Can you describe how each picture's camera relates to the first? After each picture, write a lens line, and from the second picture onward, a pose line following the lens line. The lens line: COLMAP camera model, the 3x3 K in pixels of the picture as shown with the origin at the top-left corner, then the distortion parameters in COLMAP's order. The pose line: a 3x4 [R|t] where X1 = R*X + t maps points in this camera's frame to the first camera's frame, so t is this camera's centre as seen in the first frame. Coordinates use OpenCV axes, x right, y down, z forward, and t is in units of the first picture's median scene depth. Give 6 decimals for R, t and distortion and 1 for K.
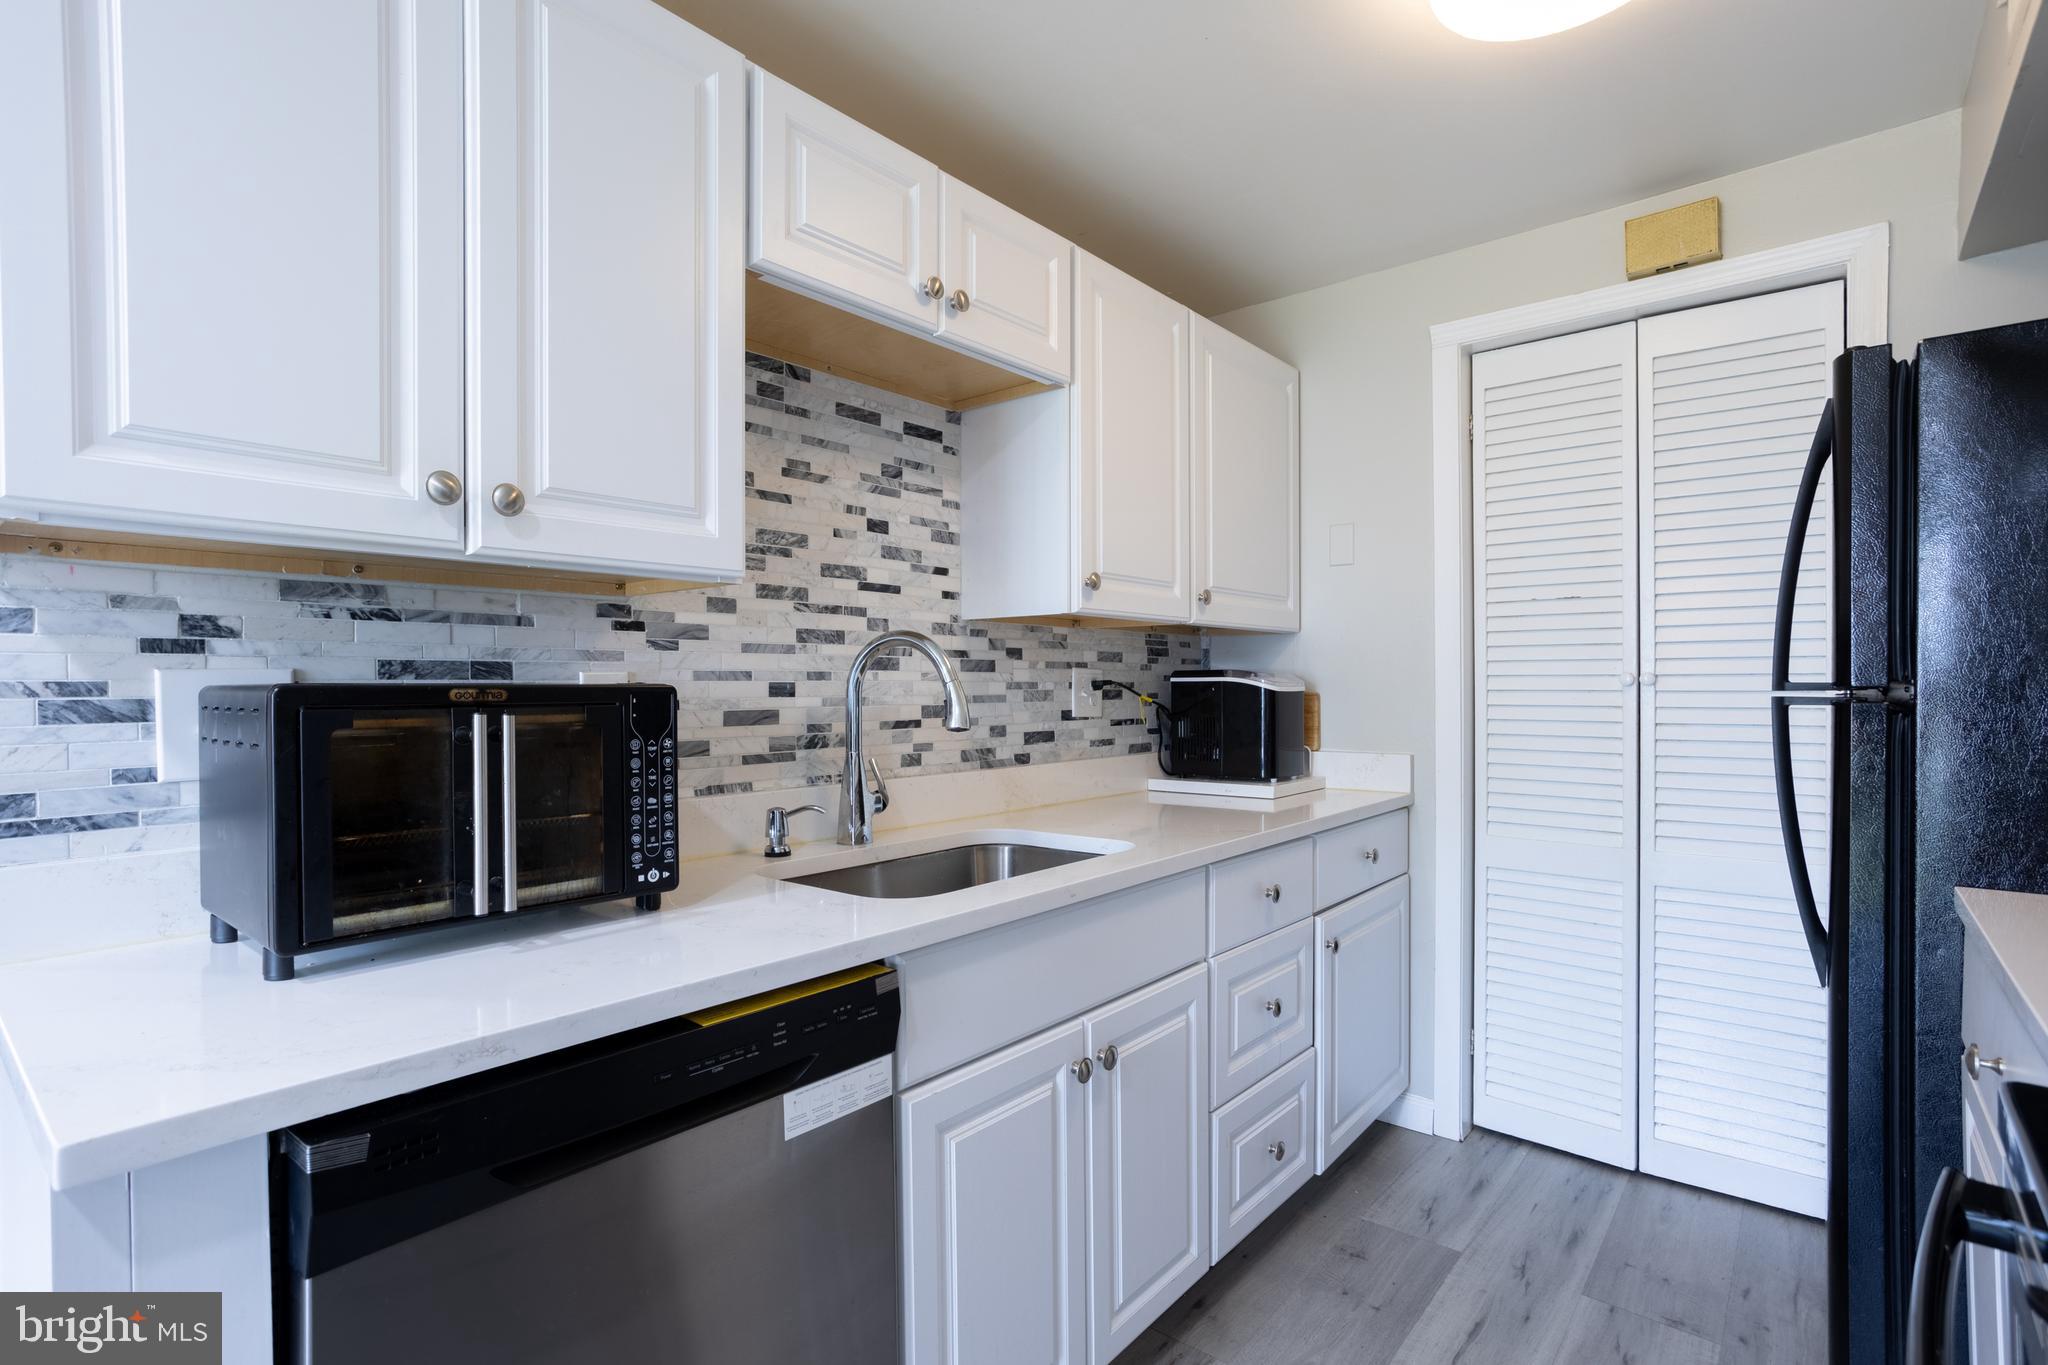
lens RADIAL K [[984.2, 0, 1025.2], [0, 984.2, 690.3], [0, 0, 1]] dist [-0.044324, 0.027184]
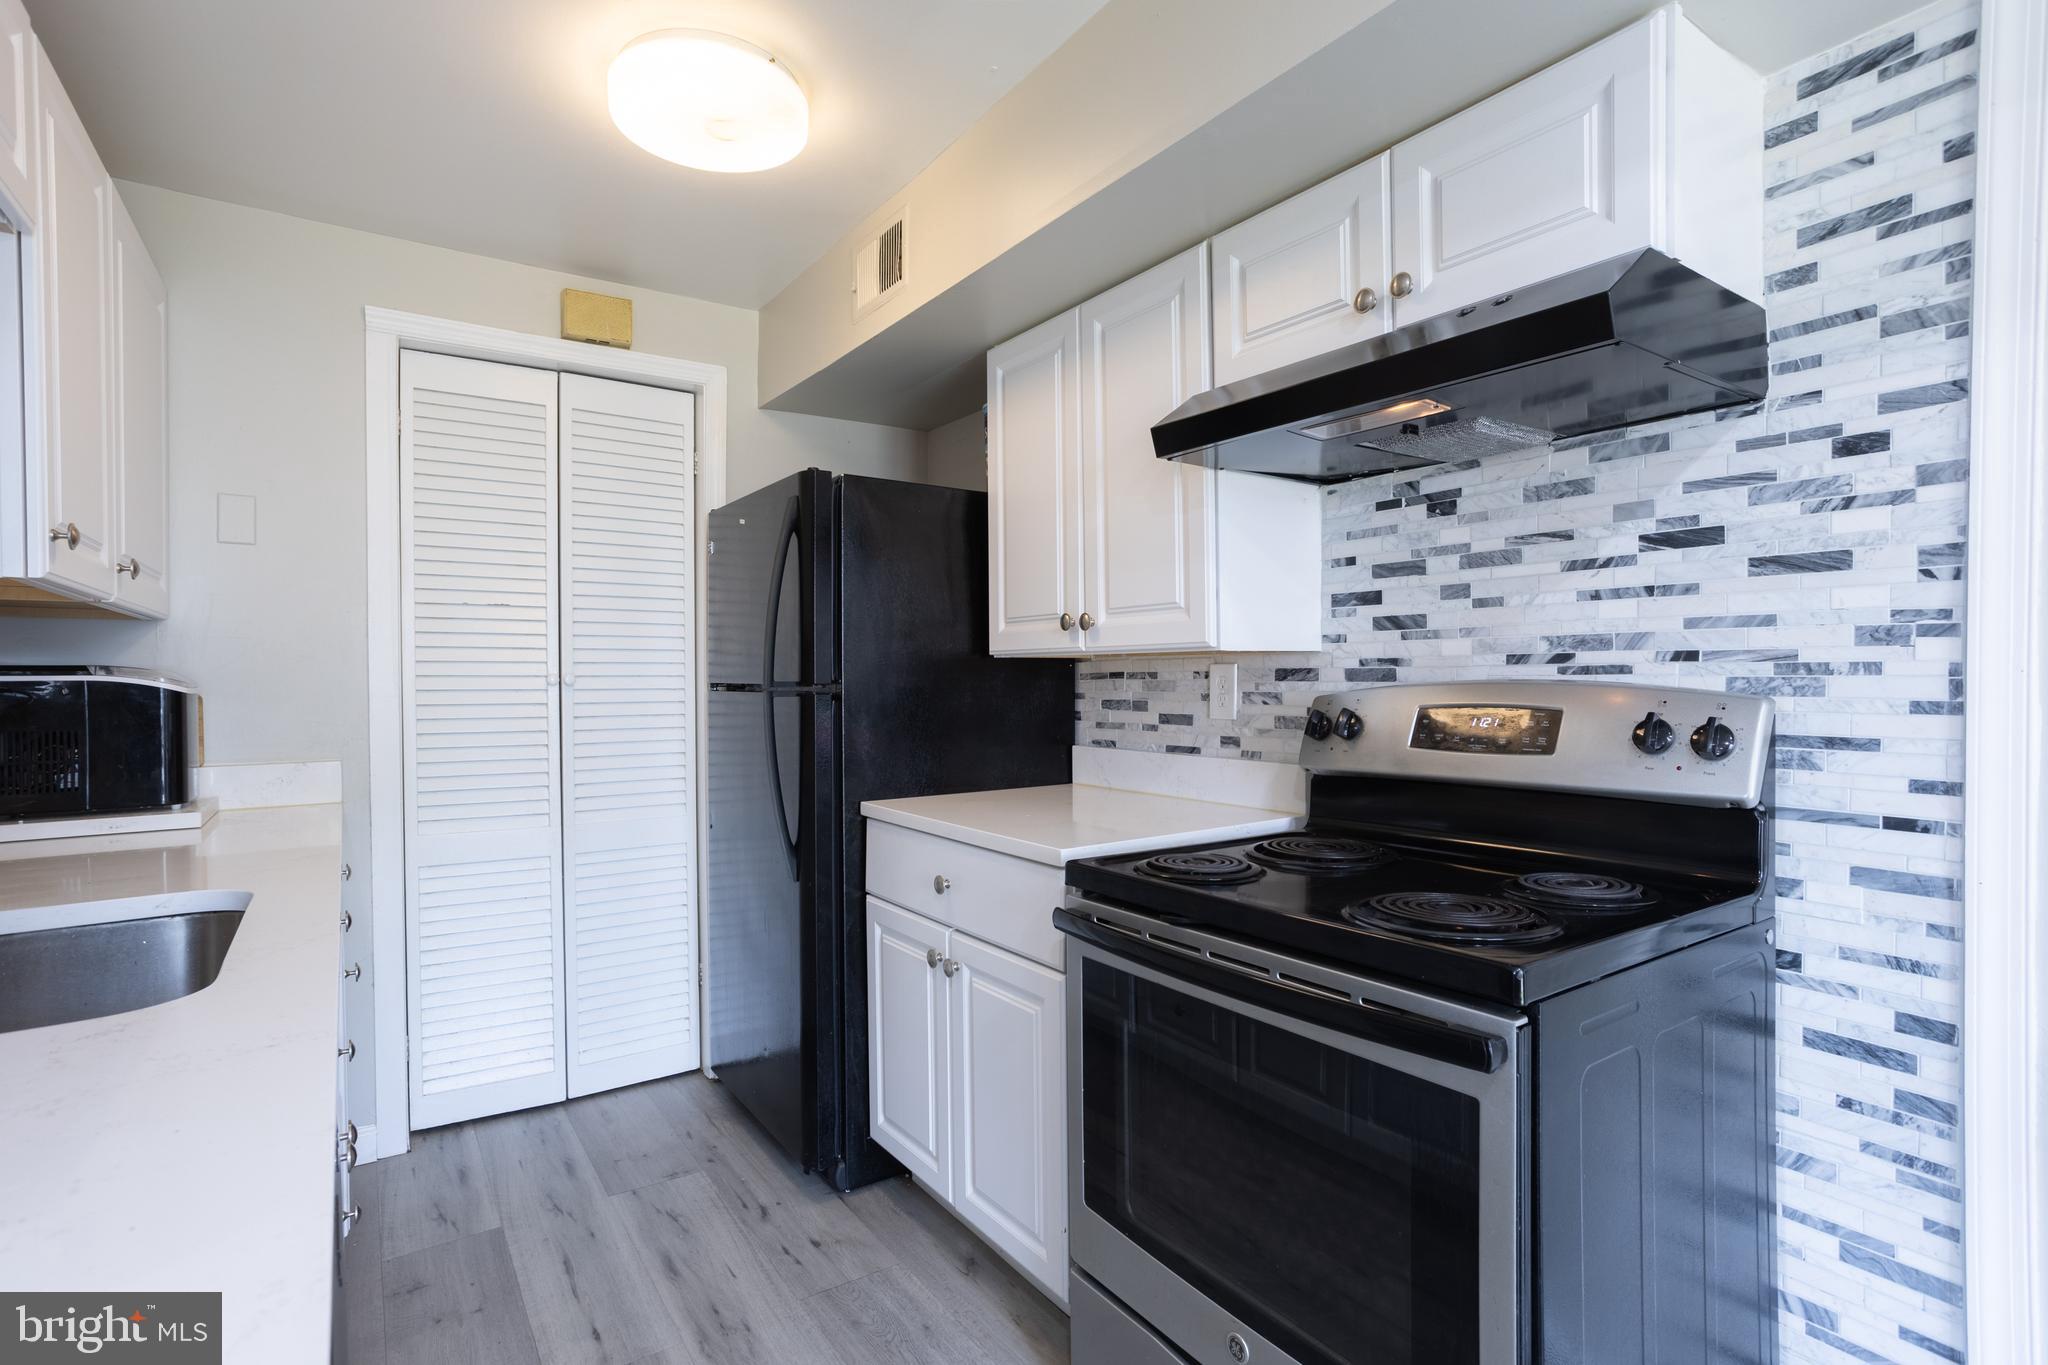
lens RADIAL K [[984.2, 0, 1027.2], [0, 984.2, 687.8], [0, 0, 1]] dist [-0.044324, 0.027184]
pose [[0.263180, -0.004697, 0.964735, -0.465666], [0.009124, 0.999956, 0.002380, 0.001460], [-0.964704, 0.008176, 0.263211, 0.197665]]
